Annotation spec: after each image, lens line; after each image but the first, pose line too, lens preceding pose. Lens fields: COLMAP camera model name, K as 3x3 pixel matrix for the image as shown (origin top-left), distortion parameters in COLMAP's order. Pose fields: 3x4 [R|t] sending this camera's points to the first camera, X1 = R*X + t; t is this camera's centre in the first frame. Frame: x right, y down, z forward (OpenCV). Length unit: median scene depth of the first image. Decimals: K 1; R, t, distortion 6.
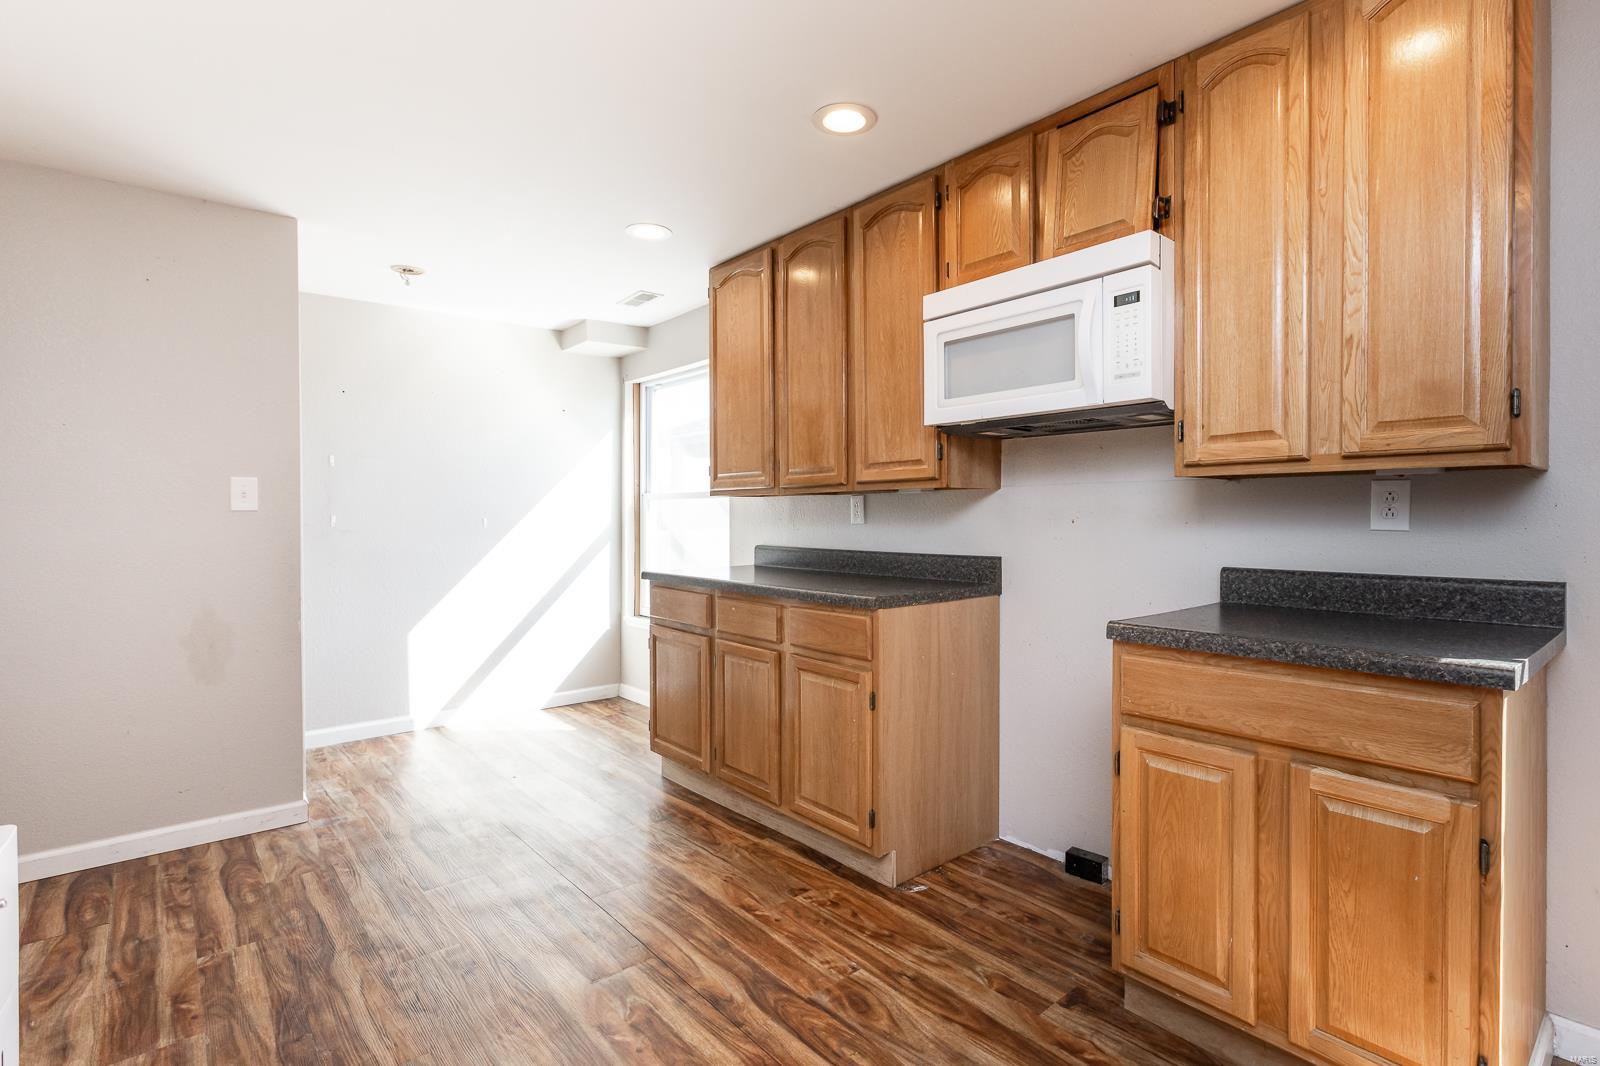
lens RADIAL K [[730.9, 0, 804.9], [0, 730.9, 520.9], [0, 0, 1]] dist [-0.000038, 0.000278]
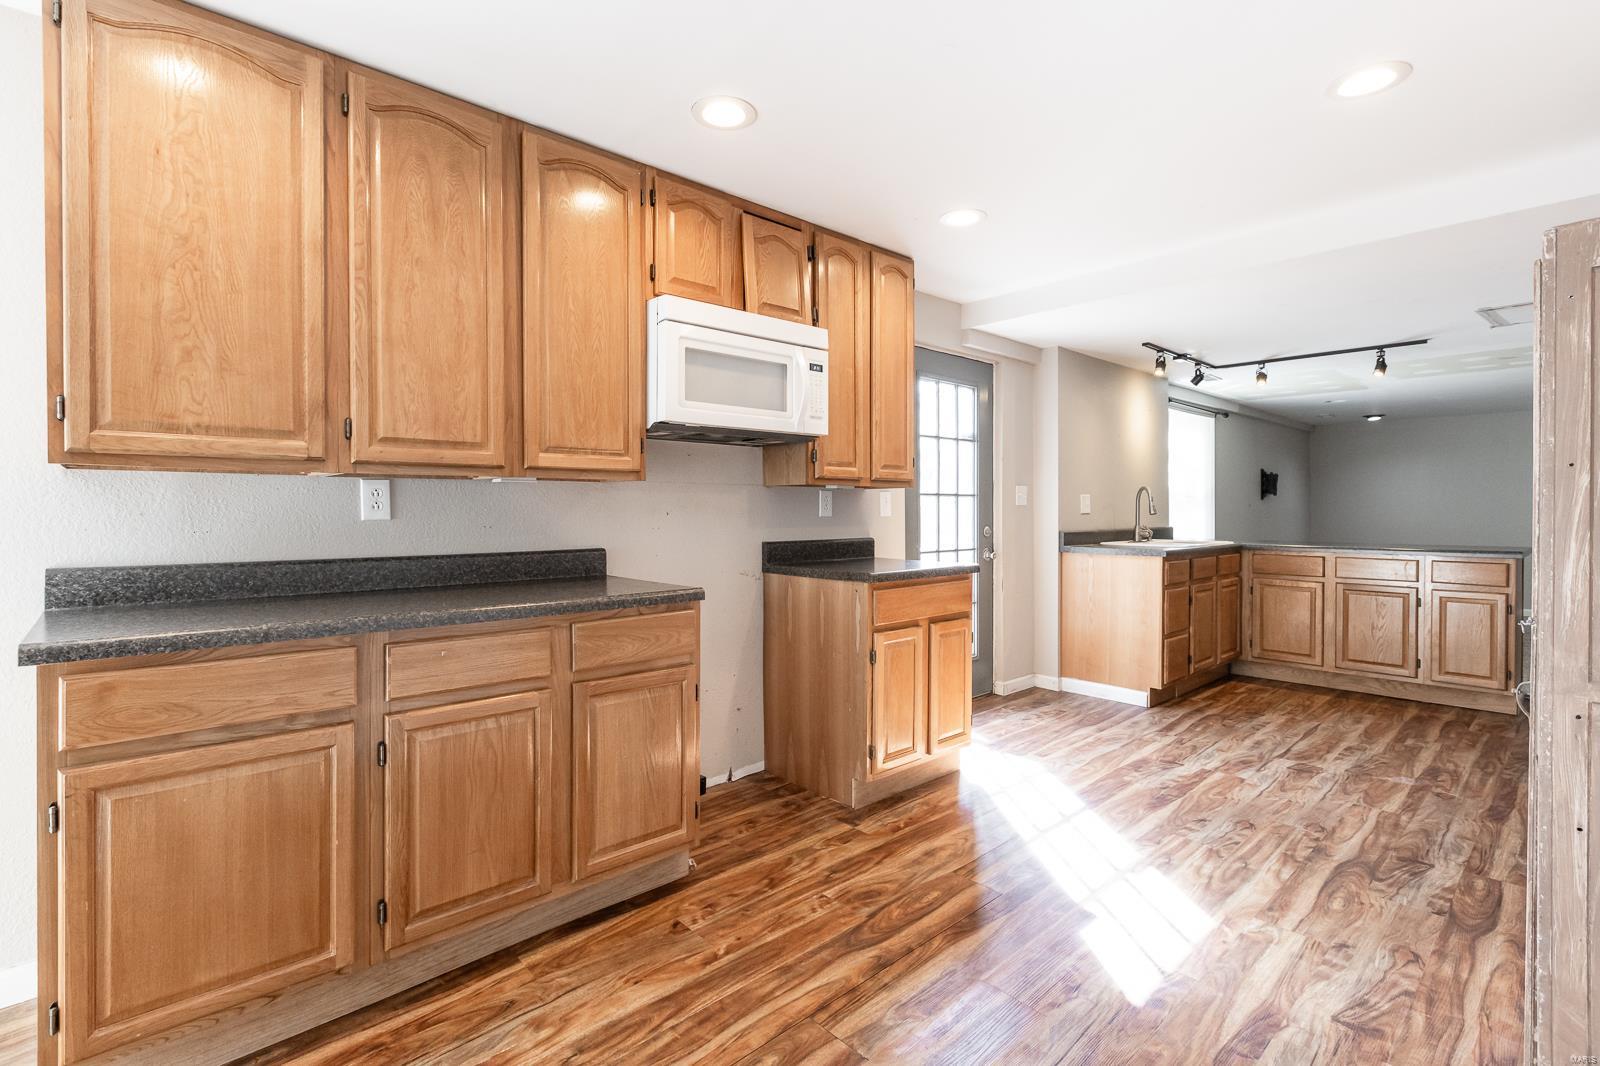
lens RADIAL K [[730.9, 0, 788.8], [0, 730.9, 517.4], [0, 0, 1]] dist [-0.000038, 0.000278]
pose [[0.005107, -0.016091, 0.999857, -0.968583], [0.003272, 0.999865, 0.016074, -0.012710], [-0.999982, 0.003190, 0.005159, 0.924961]]
